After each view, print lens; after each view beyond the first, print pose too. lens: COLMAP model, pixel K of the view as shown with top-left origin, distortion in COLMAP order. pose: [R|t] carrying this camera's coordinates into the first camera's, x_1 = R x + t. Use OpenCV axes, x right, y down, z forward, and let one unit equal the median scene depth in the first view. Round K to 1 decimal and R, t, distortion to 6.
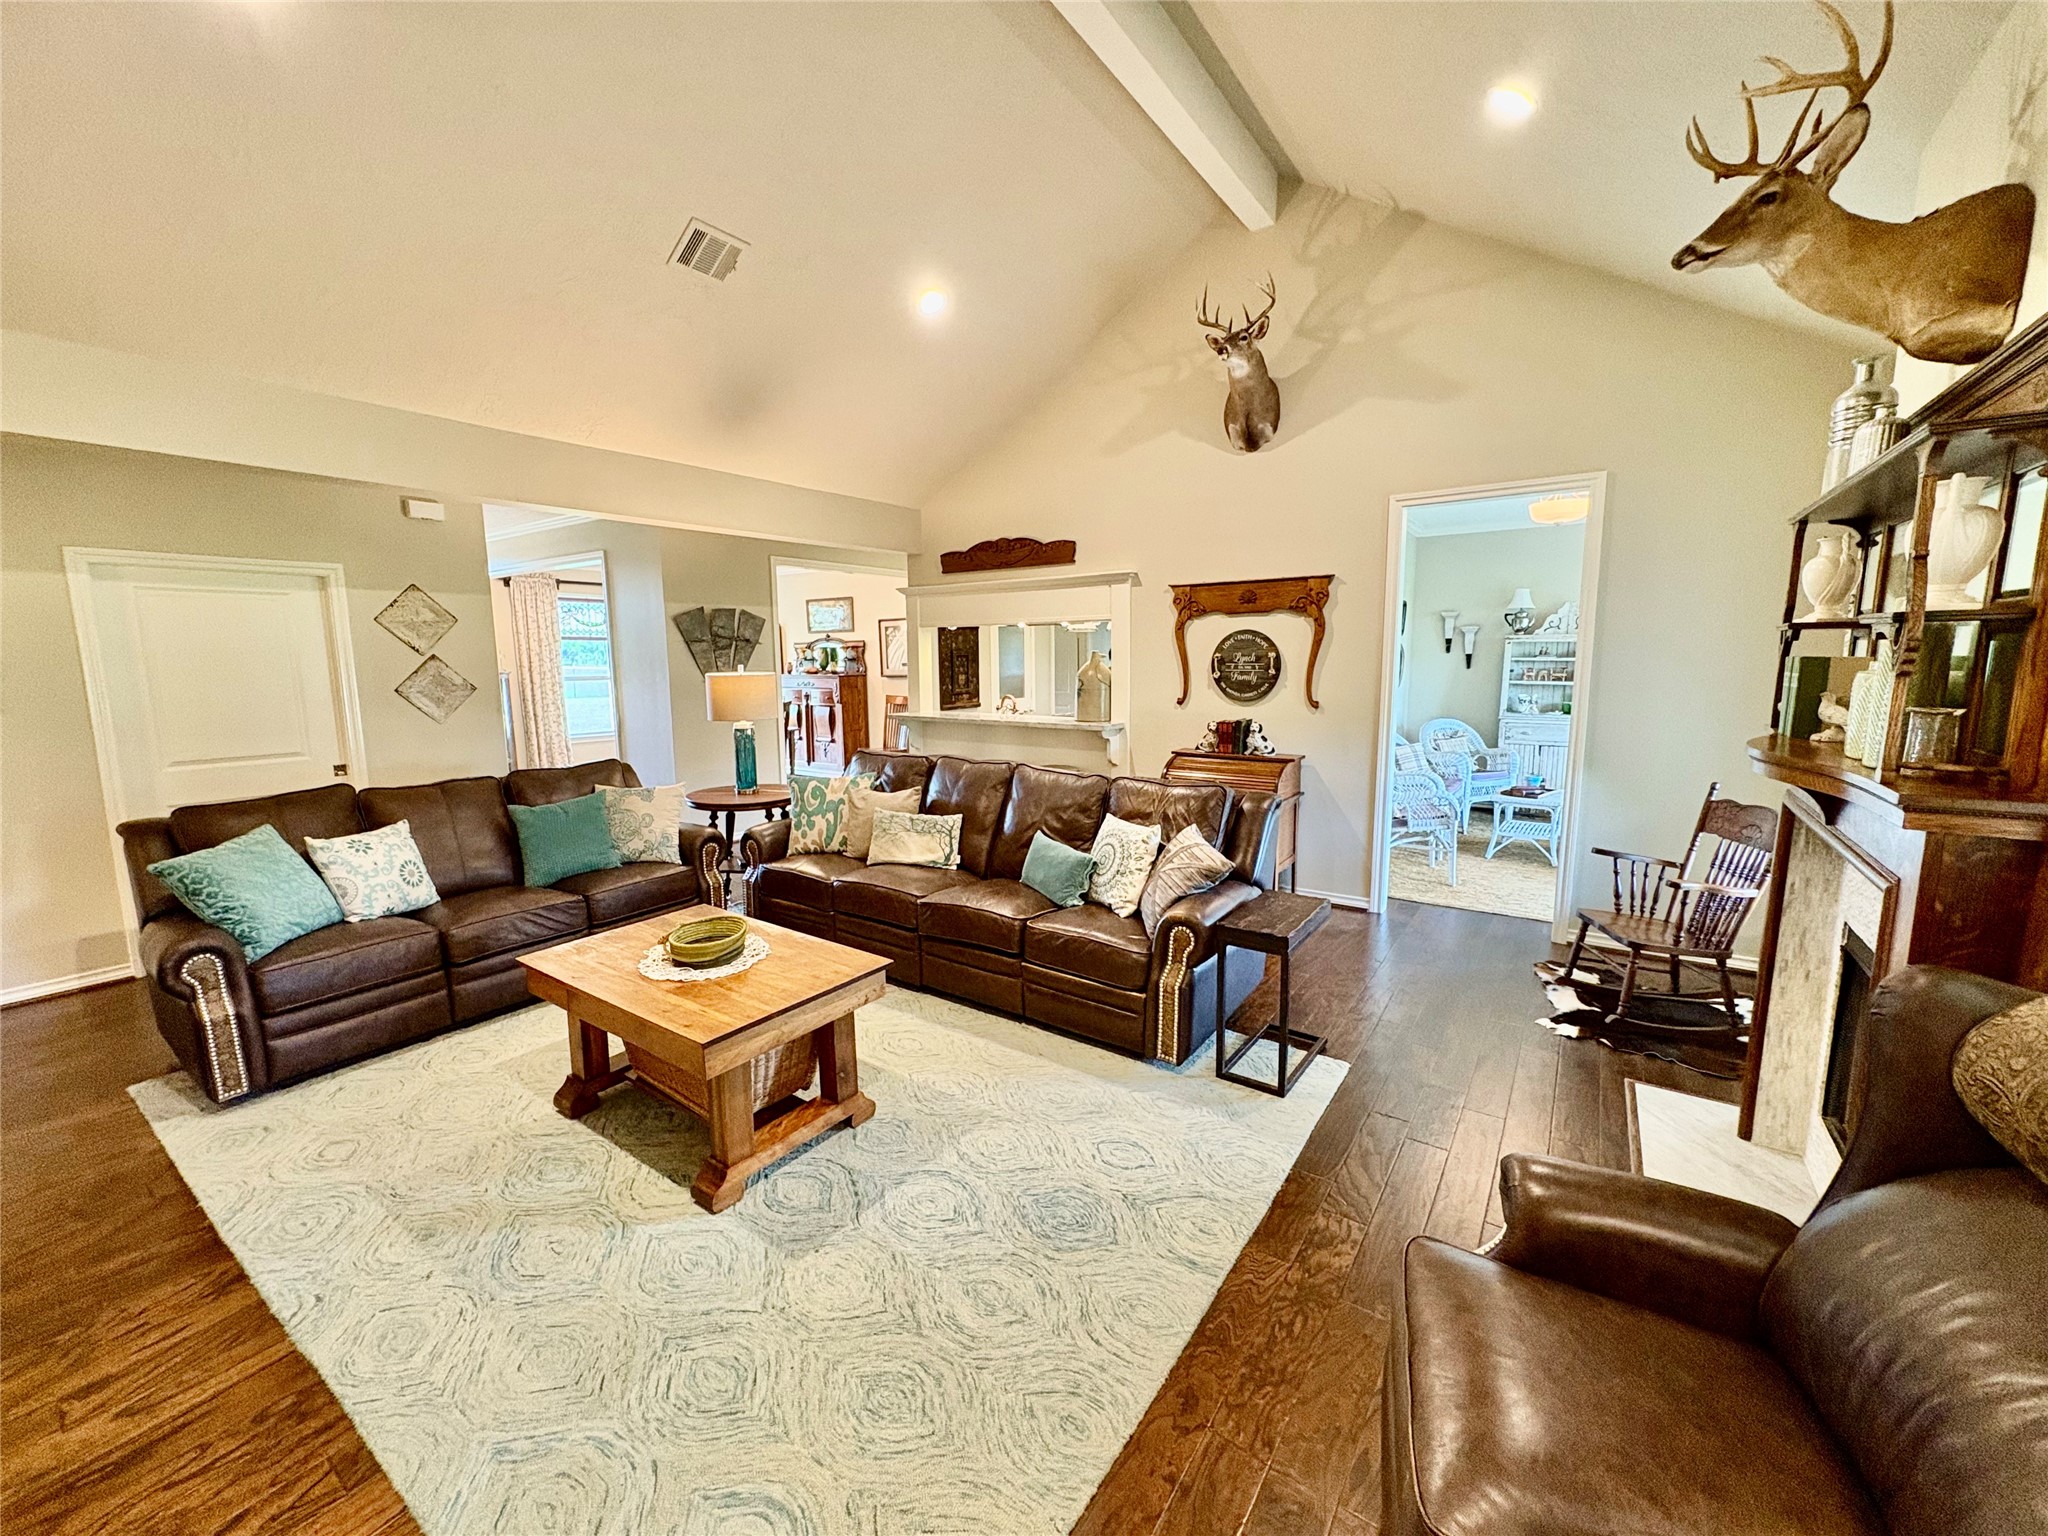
lens RADIAL K [[813.3, 0, 1023.7], [0, 813.3, 773.0], [0, 0, 1]] dist [0.000109, -0.000361]
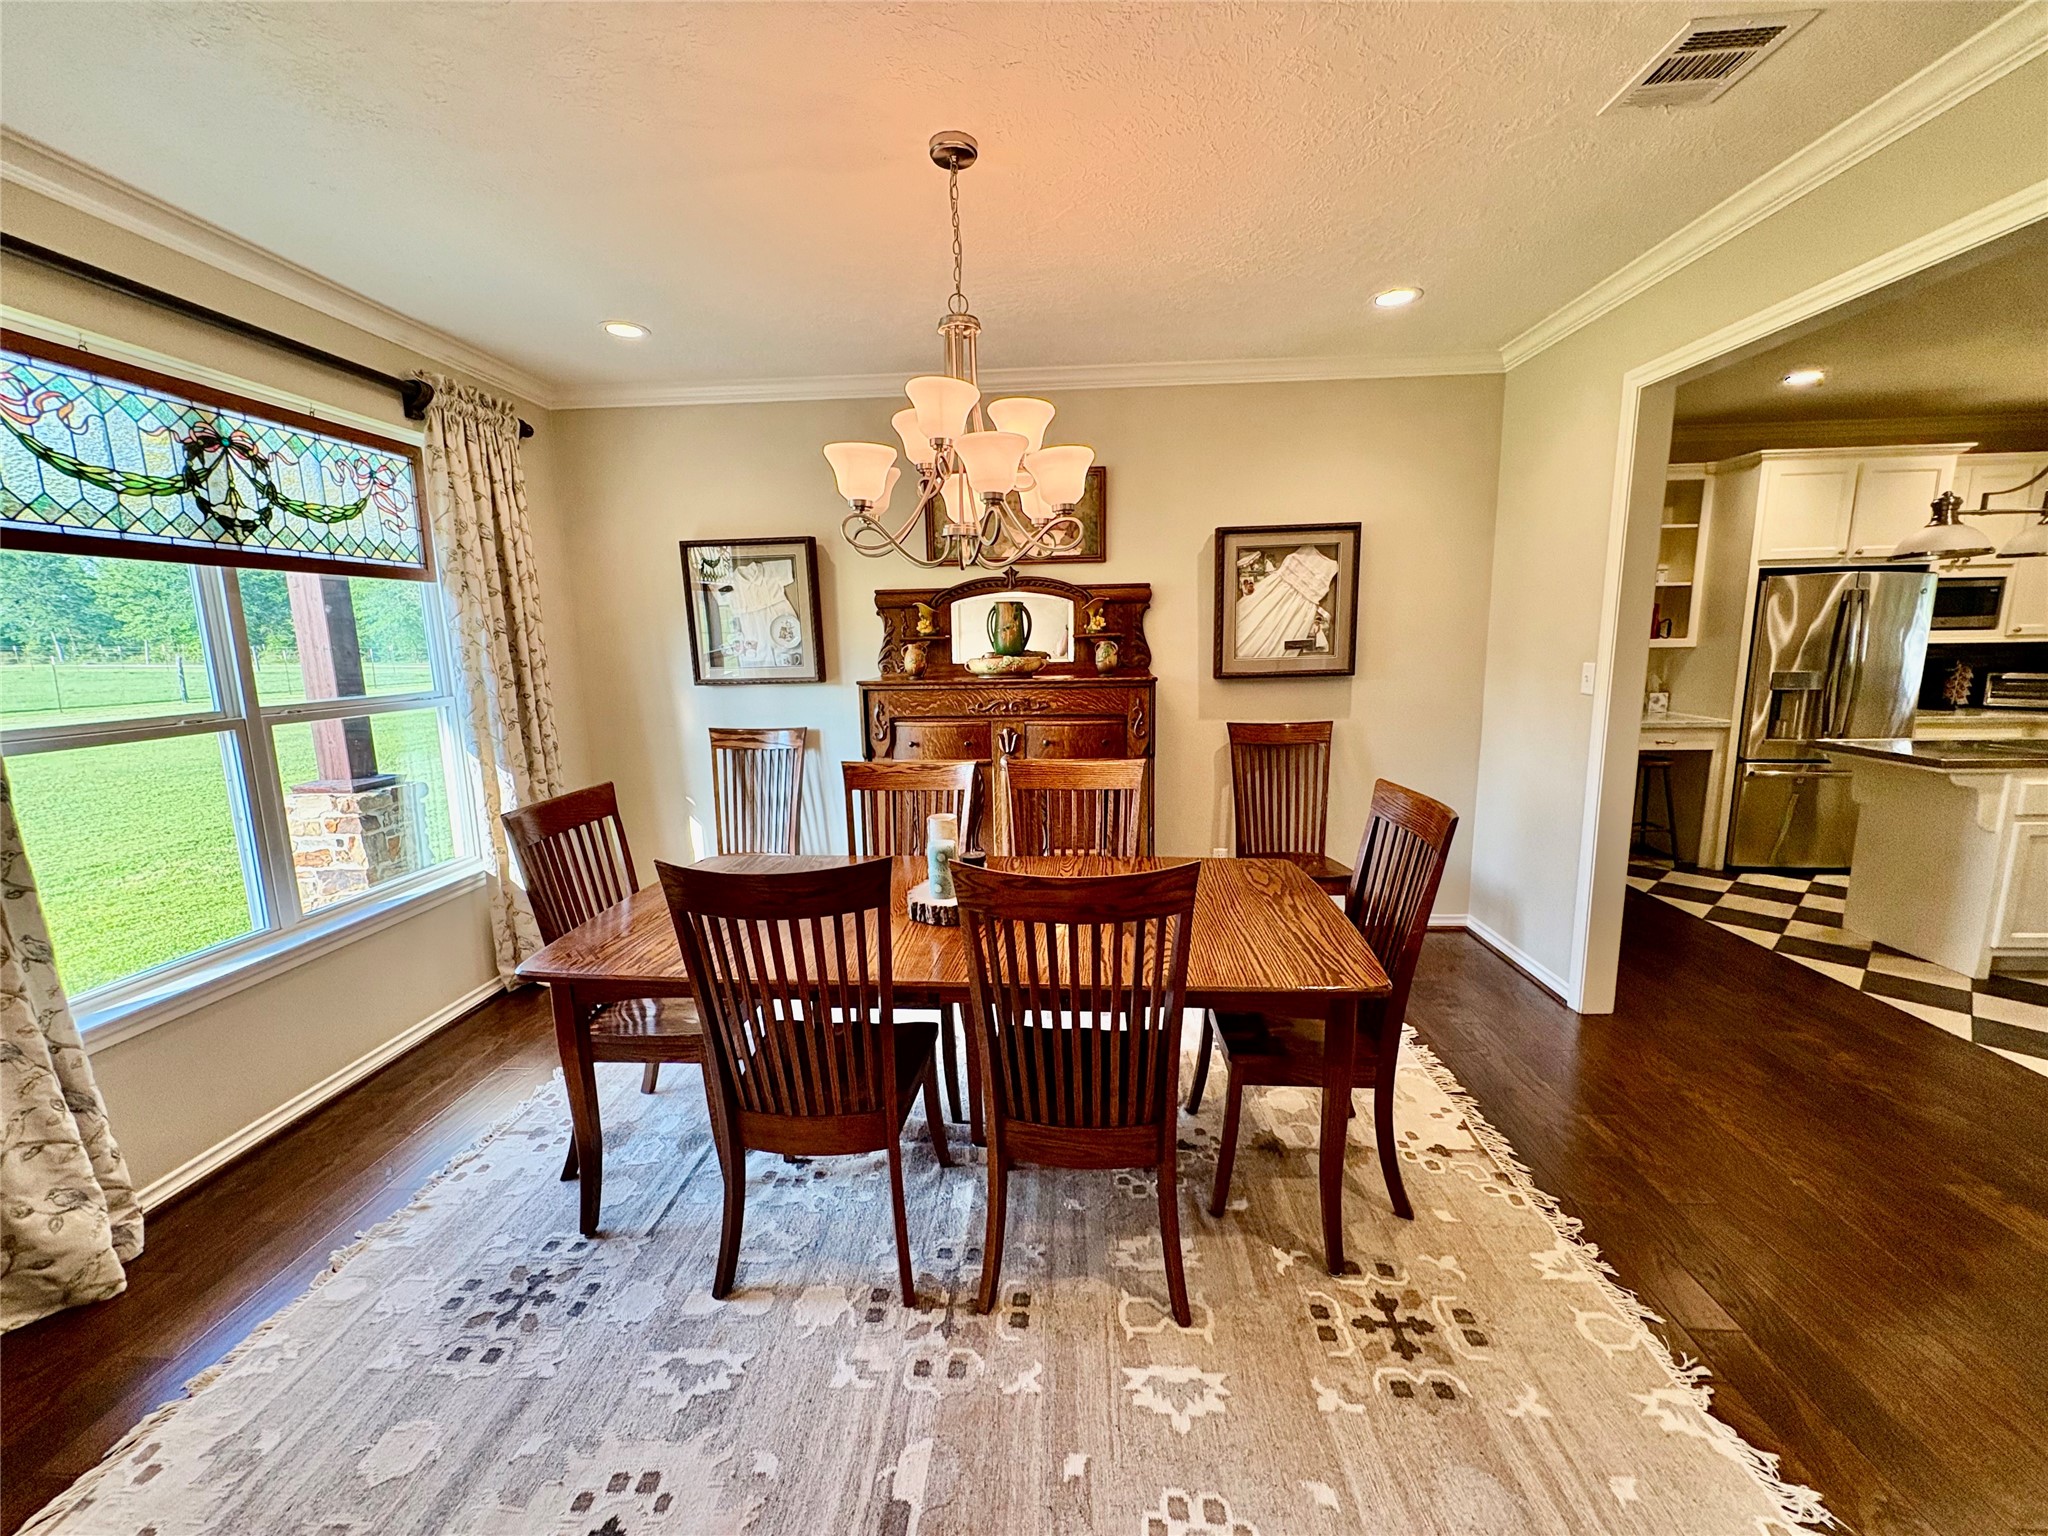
lens RADIAL K [[814.0, 0, 1021.9], [0, 814.0, 765.8], [0, 0, 1]] dist [0.000805, -0.000311]
pose [[0.853536, -0.093404, 0.512593, -0.471049], [0.086246, 0.995557, 0.037796, -0.101101], [-0.513846, 0.011949, 0.857799, 0.732292]]
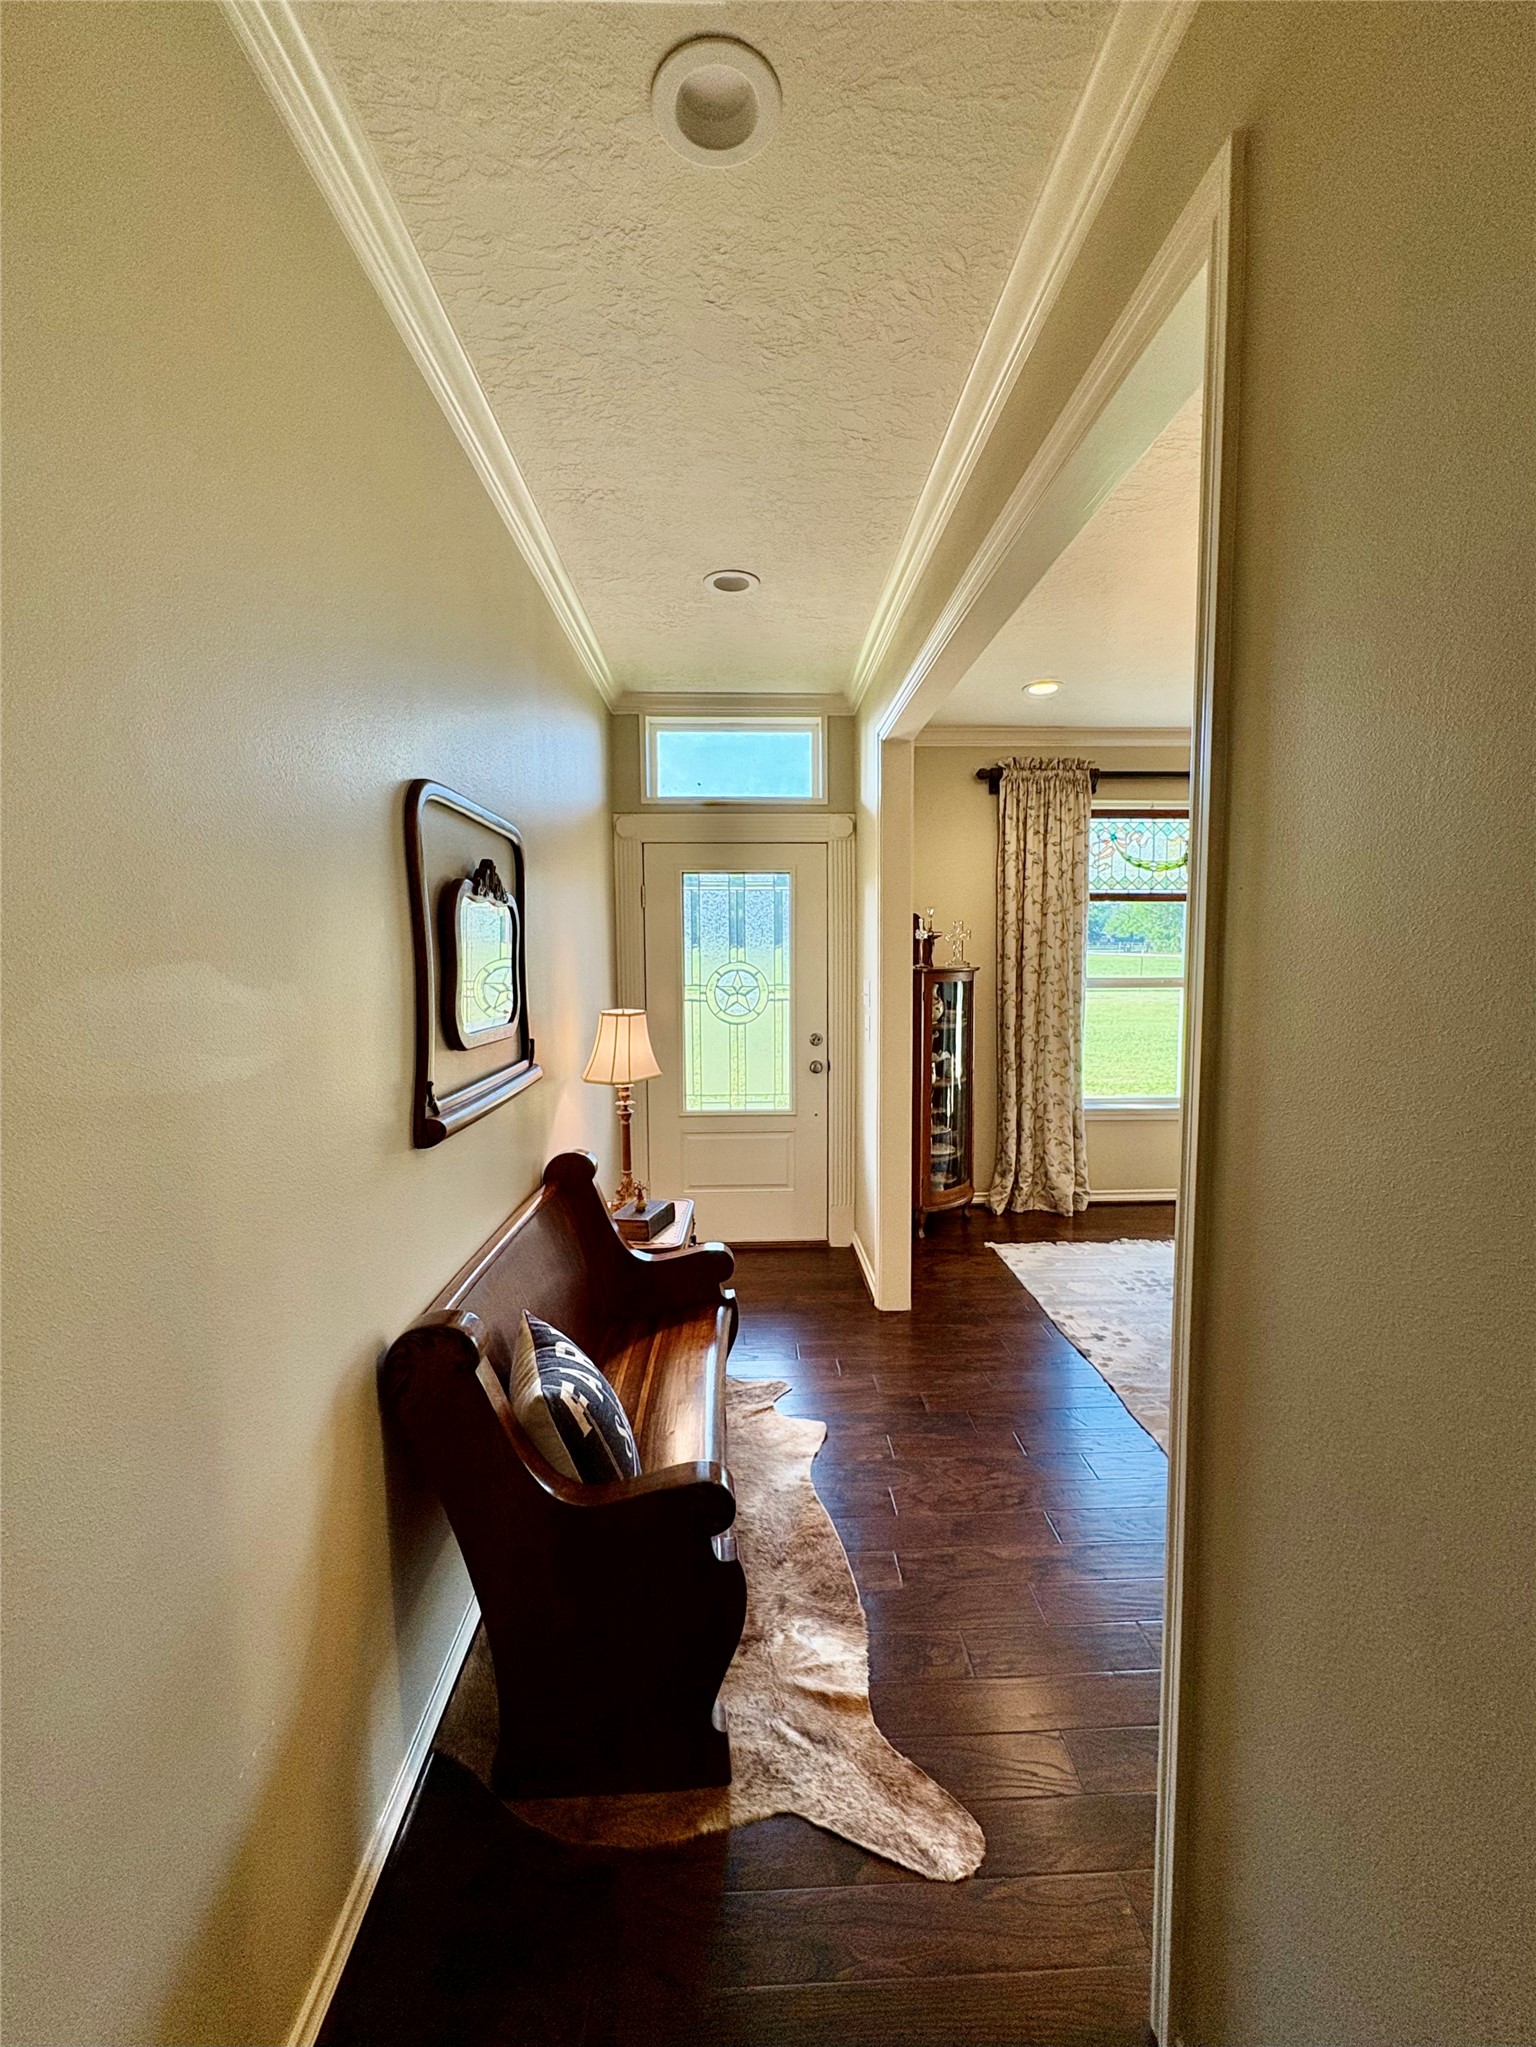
lens RADIAL K [[852.5, 0, 771.3], [0, 852.5, 1019.5], [0, 0, 1]] dist [0.000481, -0.000073]
pose [[0.603645, 0.068522, -0.794303, -0.291013], [-0.111766, 0.993734, 0.000787, -0.077447], [0.789380, 0.088301, 0.607521, 0.576003]]
